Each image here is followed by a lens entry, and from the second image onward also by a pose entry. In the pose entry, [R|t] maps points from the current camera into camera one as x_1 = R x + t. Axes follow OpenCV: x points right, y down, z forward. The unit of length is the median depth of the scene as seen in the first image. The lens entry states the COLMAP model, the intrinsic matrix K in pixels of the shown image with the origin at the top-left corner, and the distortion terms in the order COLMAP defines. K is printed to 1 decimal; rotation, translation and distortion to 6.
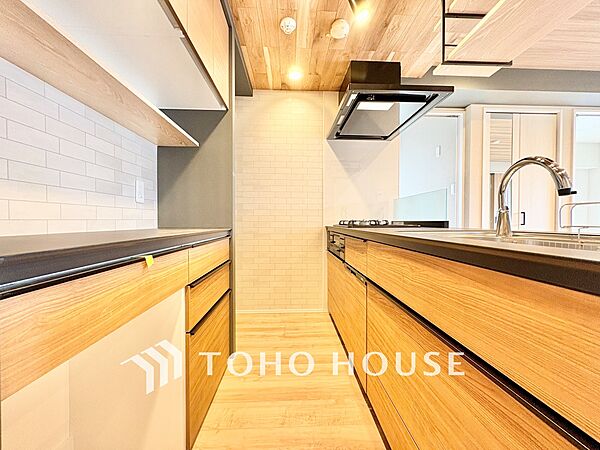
lens RADIAL K [[239.9, 0, 300.0], [0, 239.9, 225.0], [0, 0, 1]] dist [-0.001342, -0.000077]
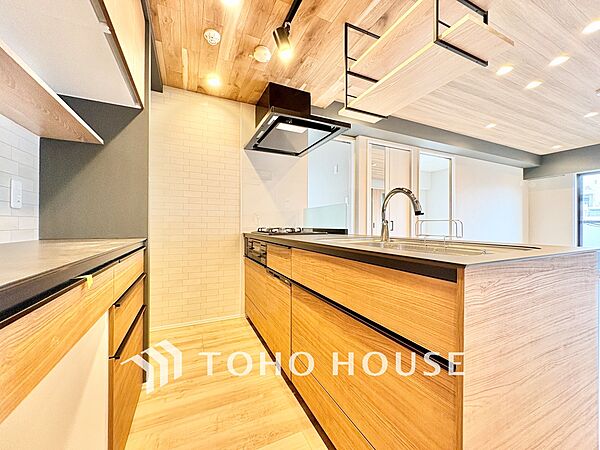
lens RADIAL K [[239.9, 0, 300.0], [0, 239.9, 225.0], [0, 0, 1]] dist [-0.001342, -0.000077]
pose [[0.923587, 0.002757, 0.383380, -0.088703], [0.003219, 0.999883, -0.014943, -0.018860], [-0.383376, 0.015035, 0.923470, -0.063073]]
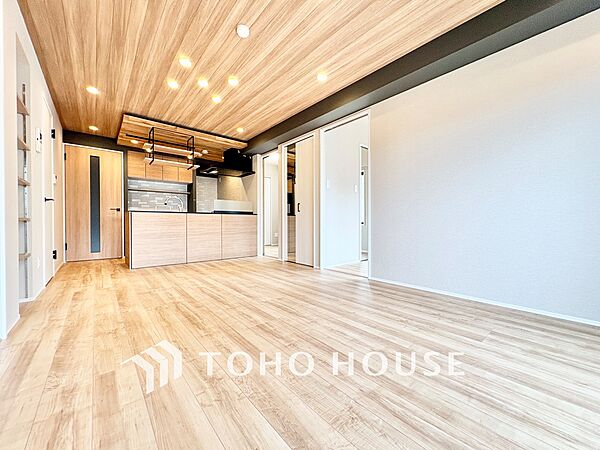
lens RADIAL K [[239.9, 0, 300.0], [0, 239.9, 225.0], [0, 0, 1]] dist [-0.001342, -0.000077]
pose [[0.614949, 0.006021, -0.788544, 3.324193], [-0.003642, 0.999982, 0.004795, 0.120381], [0.788558, -0.000077, 0.614960, 0.044272]]
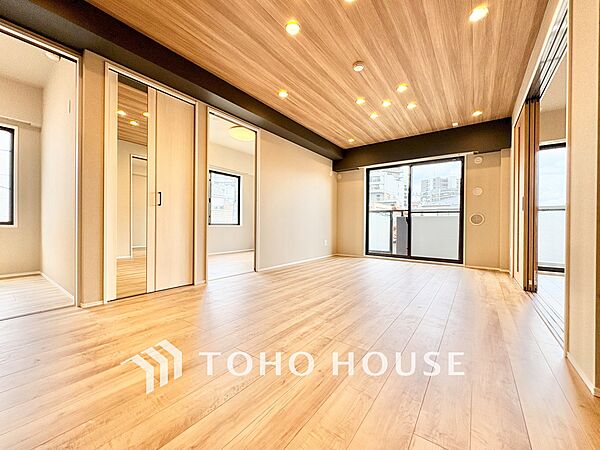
lens RADIAL K [[239.9, 0, 300.0], [0, 239.9, 225.0], [0, 0, 1]] dist [-0.001342, -0.000077]
pose [[0.627818, 0.000639, 0.778360, 0.812041], [-0.002068, 0.999998, 0.000847, 0.113990], [-0.778357, -0.002142, 0.627818, -0.079204]]
